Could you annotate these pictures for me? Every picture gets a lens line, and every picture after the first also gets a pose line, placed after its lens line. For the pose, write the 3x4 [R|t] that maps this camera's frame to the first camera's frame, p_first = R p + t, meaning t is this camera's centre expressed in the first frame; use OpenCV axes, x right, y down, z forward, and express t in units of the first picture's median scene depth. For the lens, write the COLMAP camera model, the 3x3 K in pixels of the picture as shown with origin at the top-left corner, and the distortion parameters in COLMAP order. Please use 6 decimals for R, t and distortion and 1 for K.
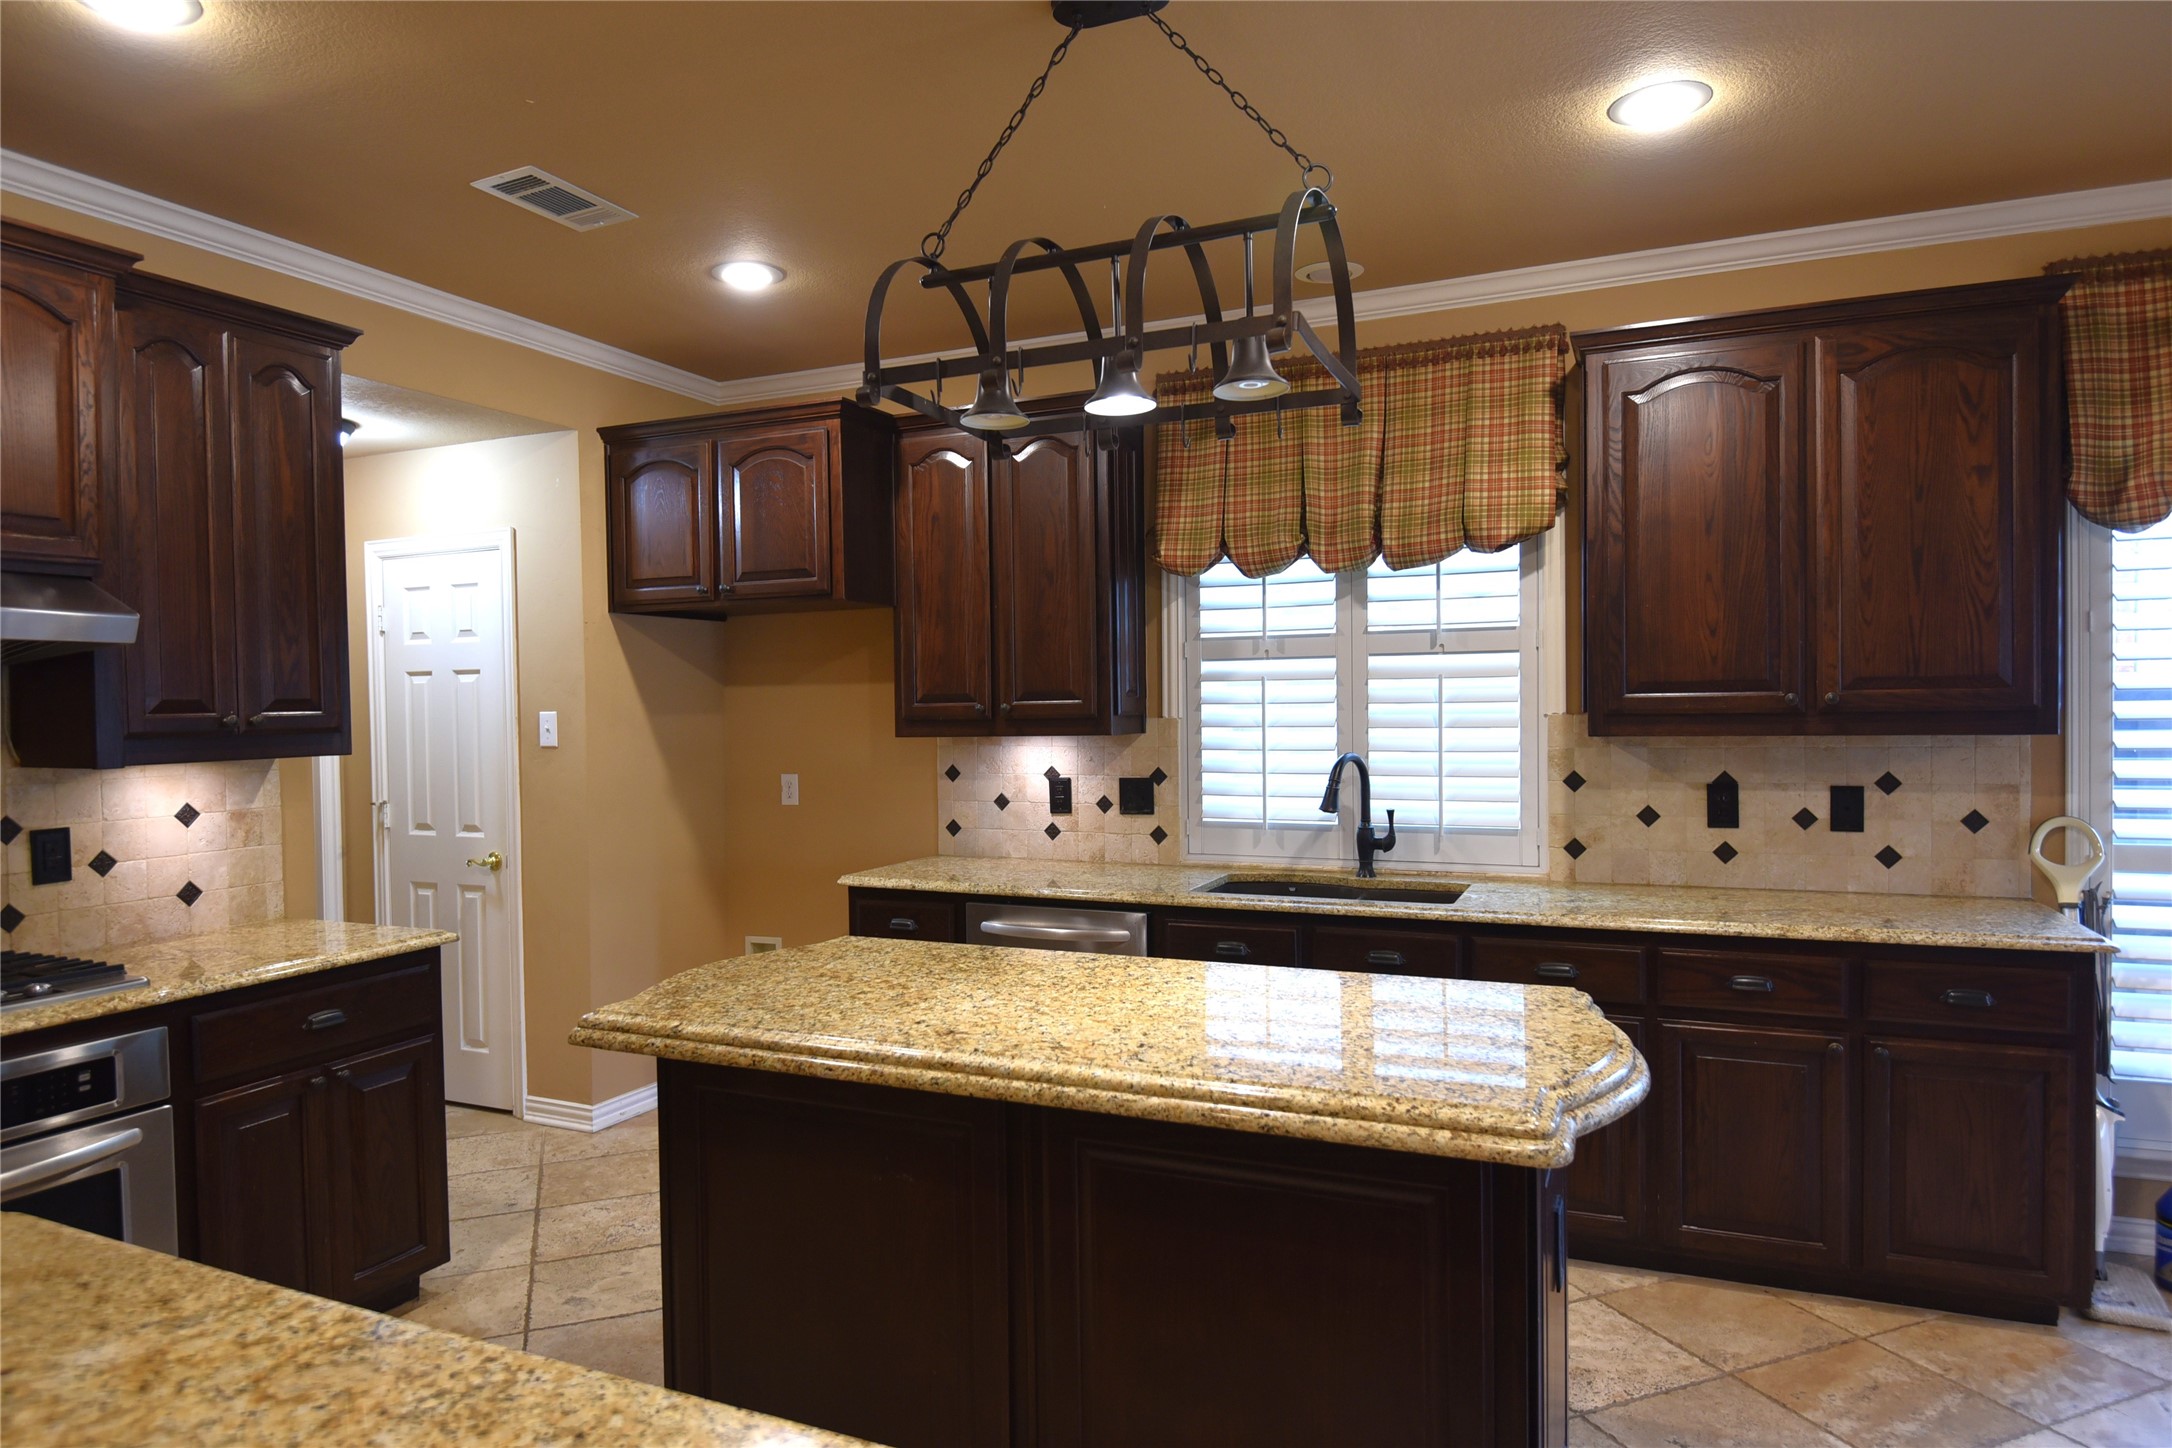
lens RADIAL K [[1299.6, 0, 1079.4], [0, 1299.6, 732.1], [0, 0, 1]] dist [0.013296, -0.030341]
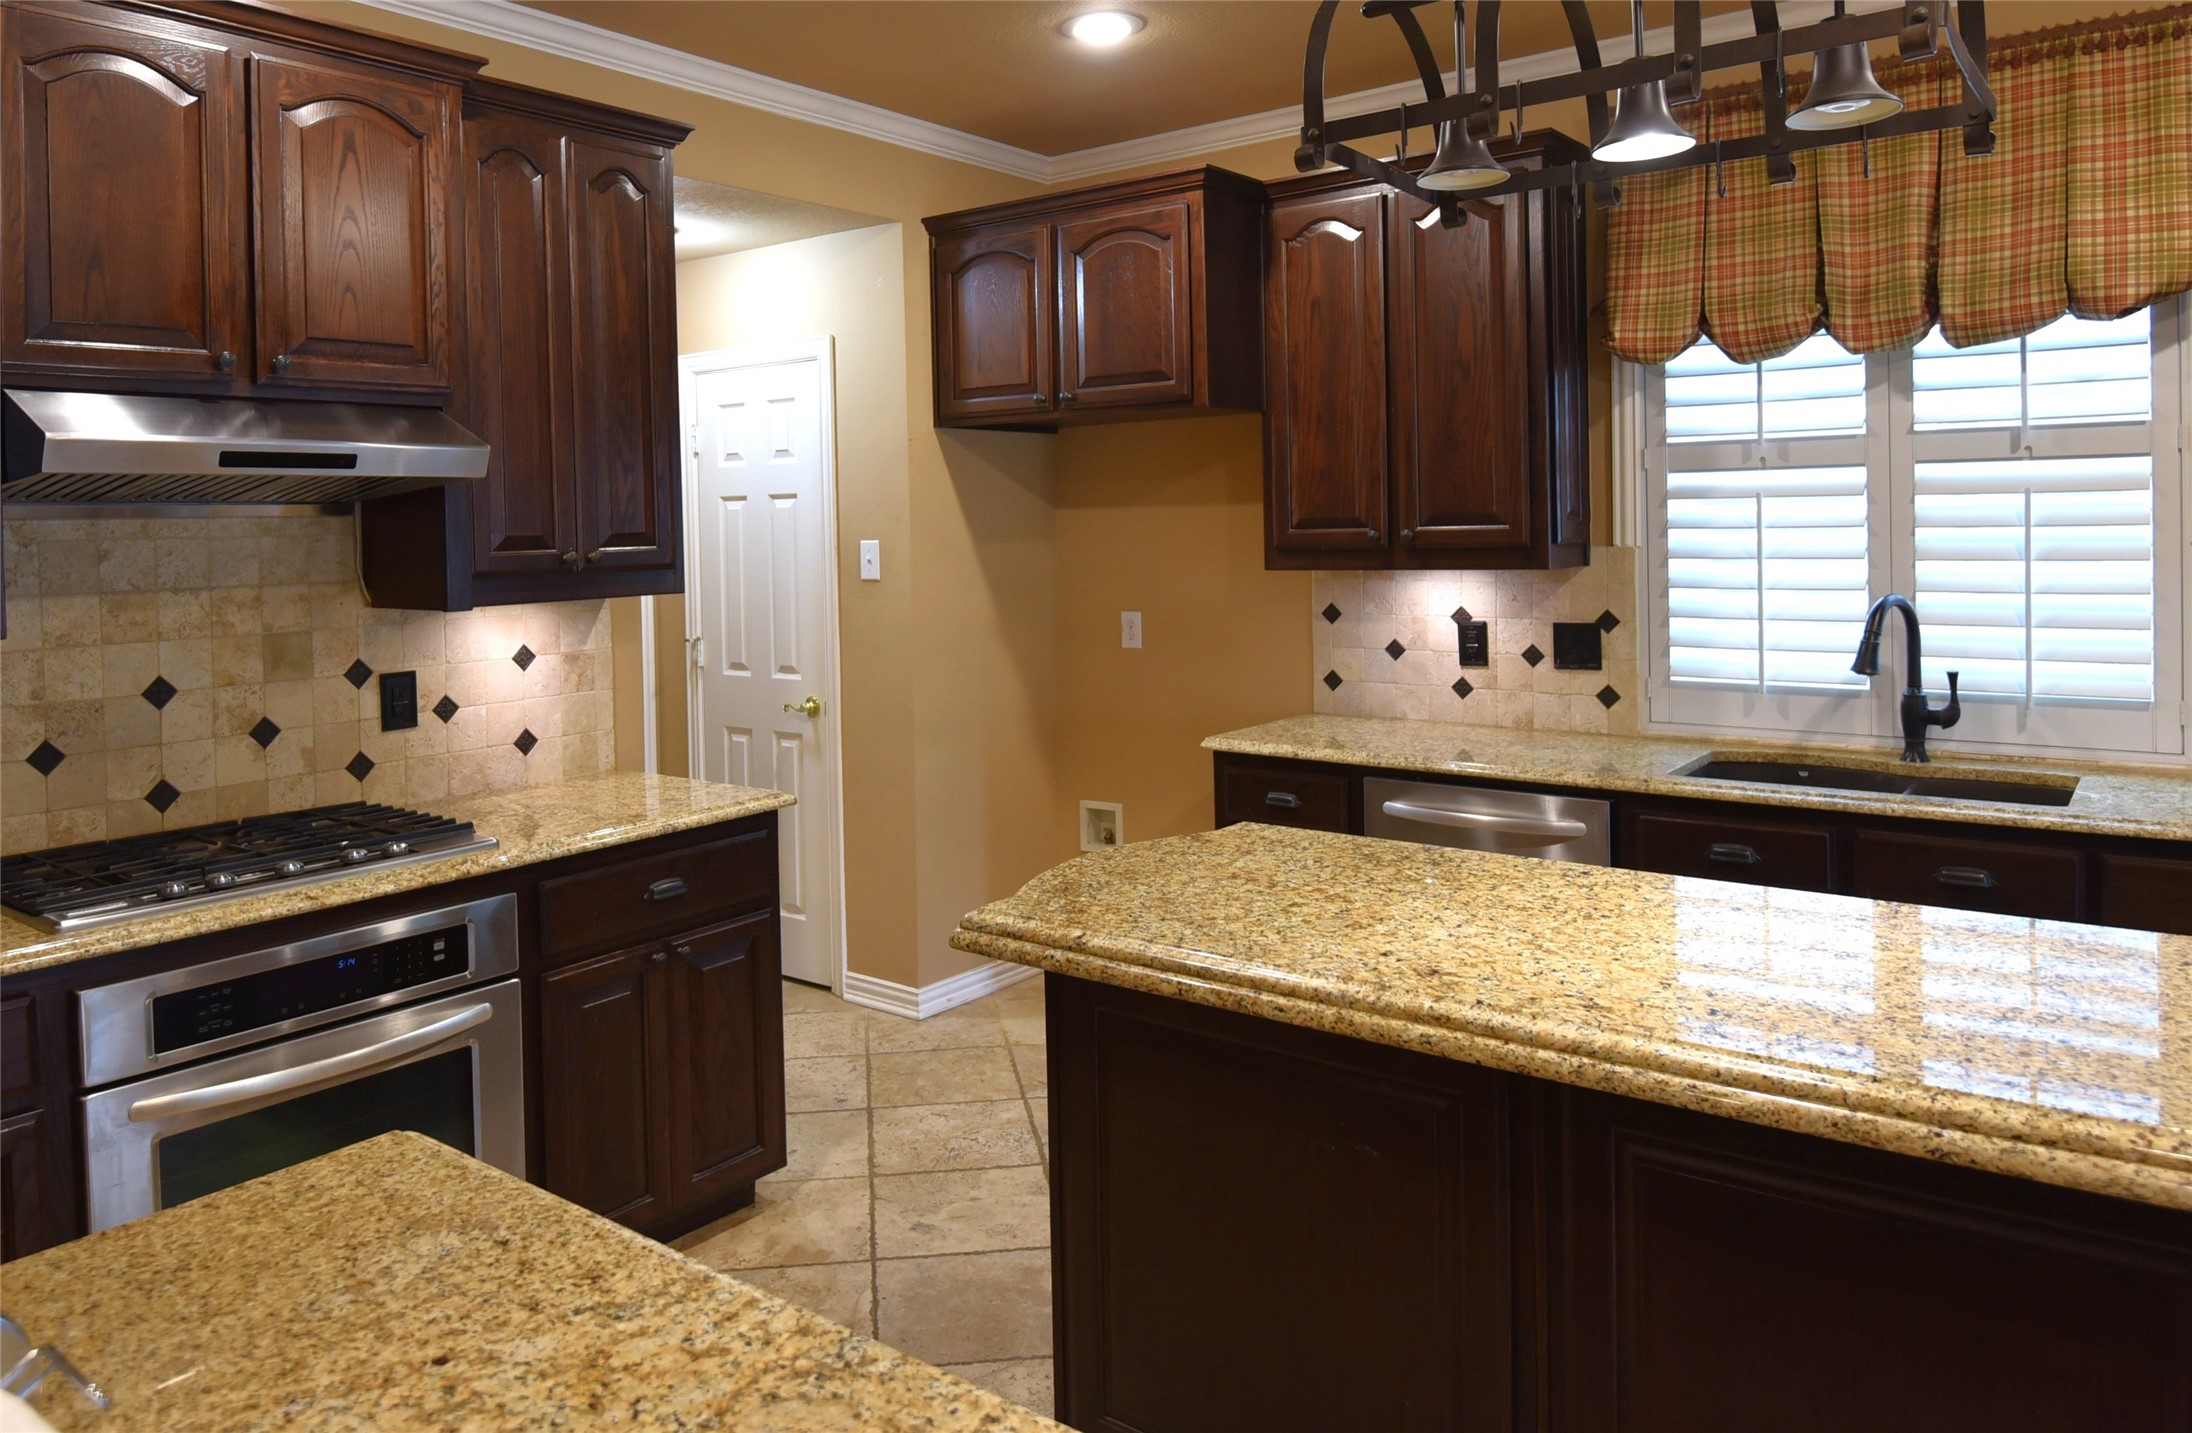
lens RADIAL K [[1505.8, 0, 1010.9], [0, 1505.8, 542.2], [0, 0, 1]] dist [0.025417, -0.056838]
pose [[0.966332, -0.003026, -0.257281, -0.069995], [0.001866, 0.999987, -0.004753, -0.013254], [0.257292, 0.004112, 0.966325, 0.042427]]
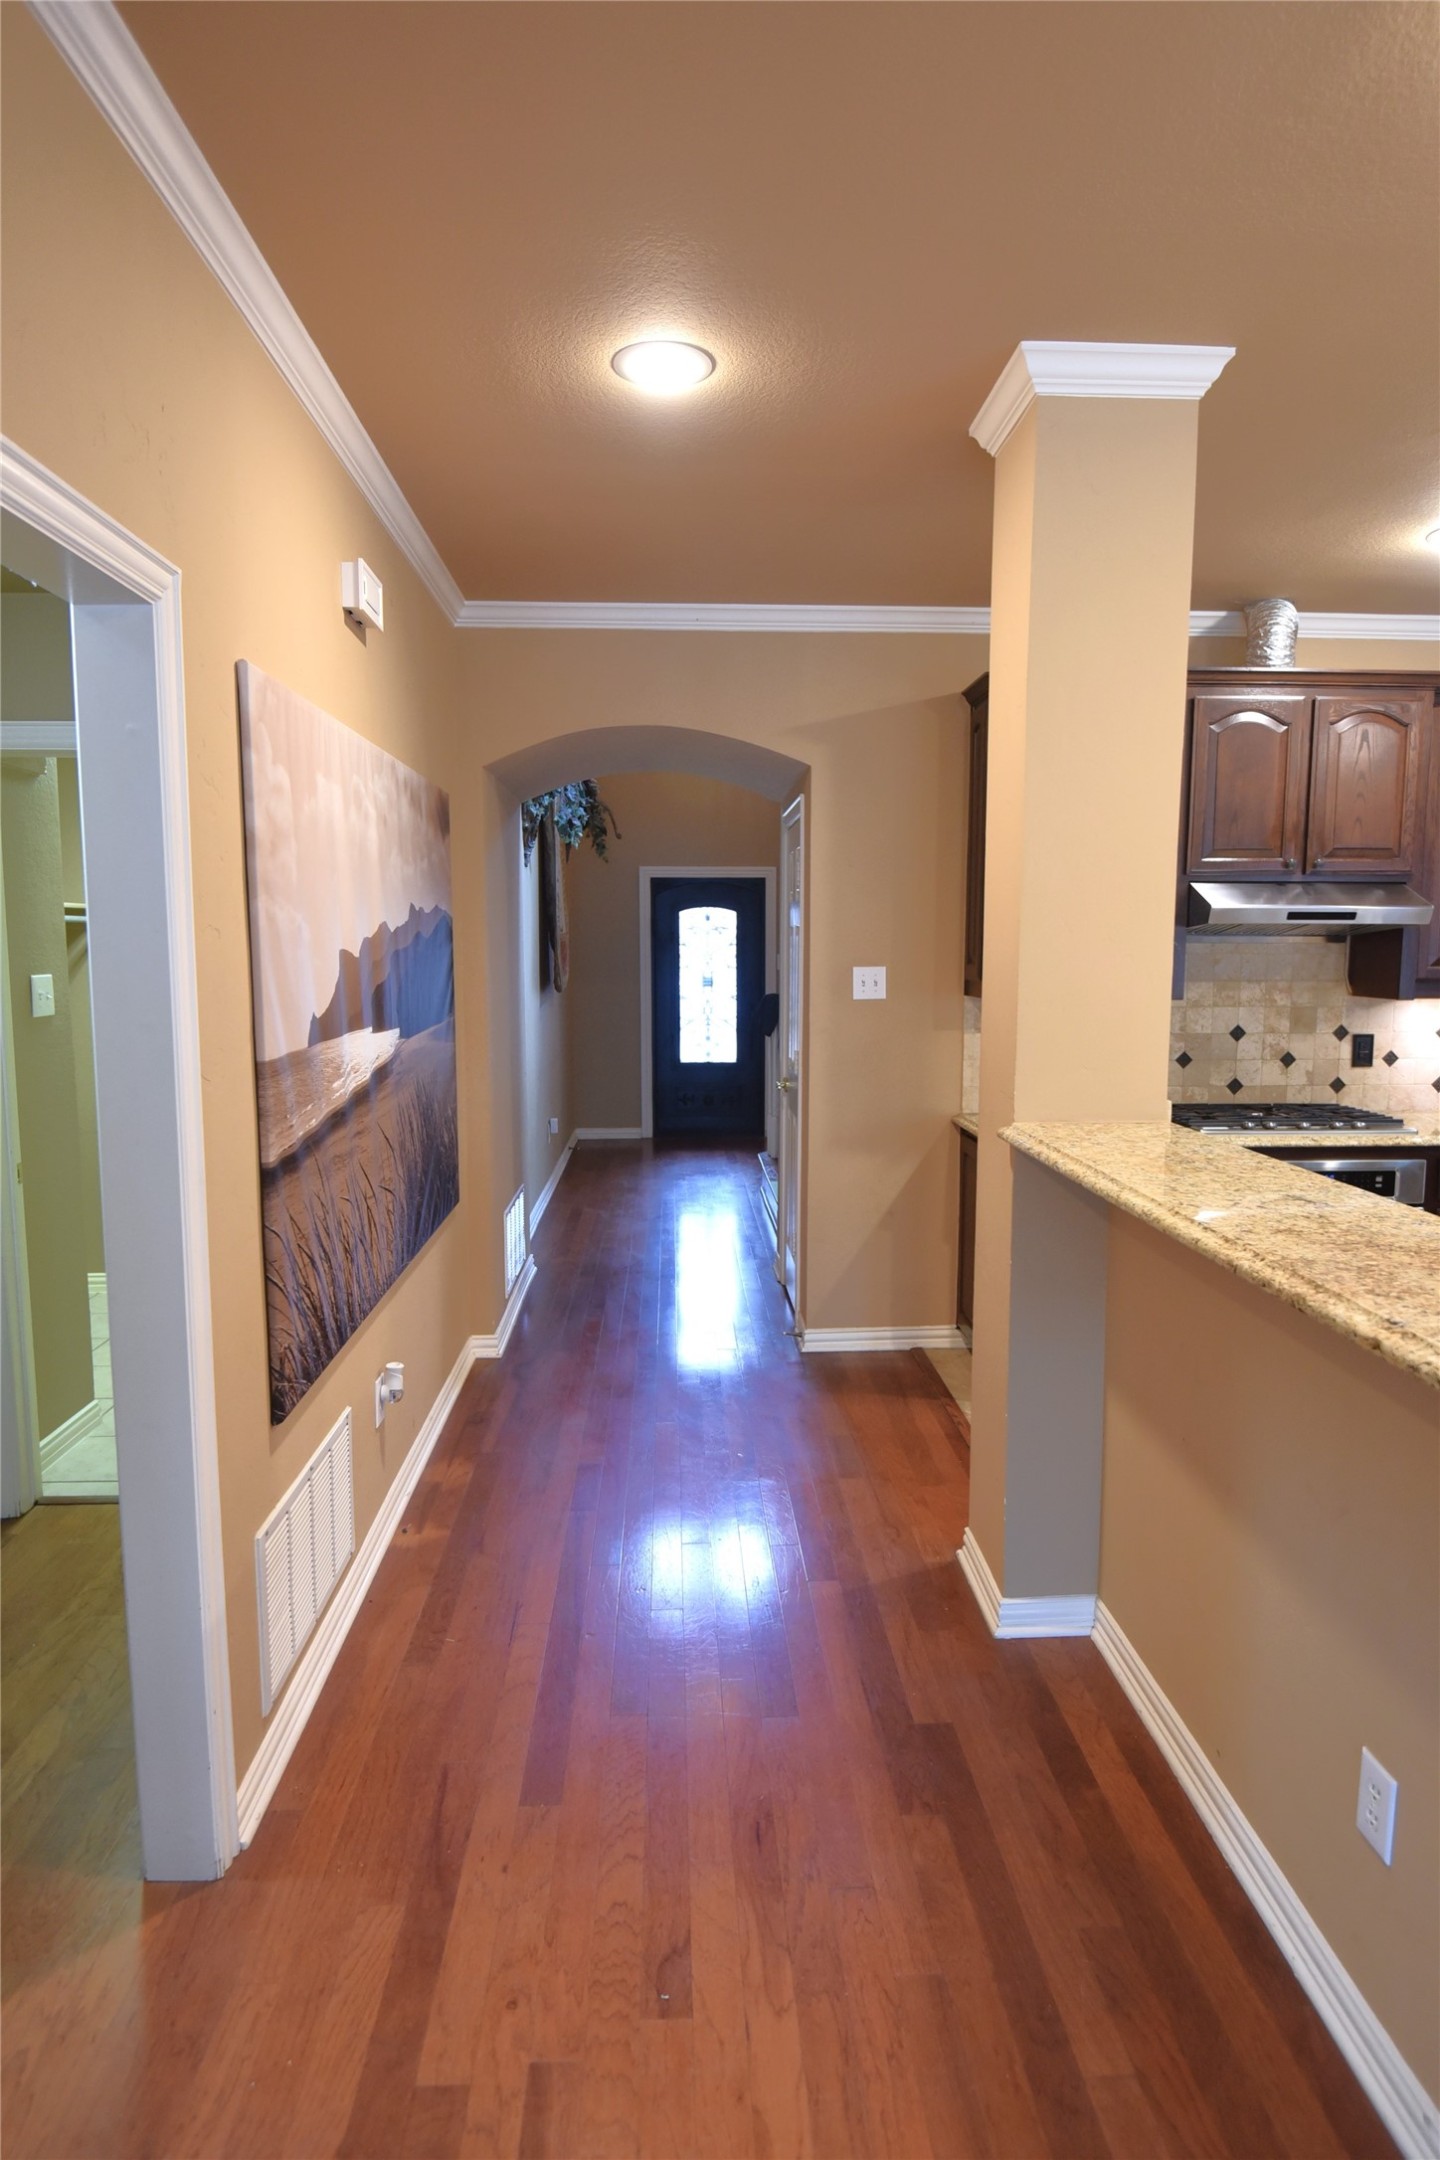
lens RADIAL K [[1245.5, 0, 717.7], [0, 1245.5, 1089.6], [0, 0, 1]] dist [-0.005358, -0.001662]
pose [[0.449846, 0.119969, -0.885012, 0.220482], [-0.026755, 0.992302, 0.120913, -0.022285], [0.892705, -0.030714, 0.449593, -0.405592]]
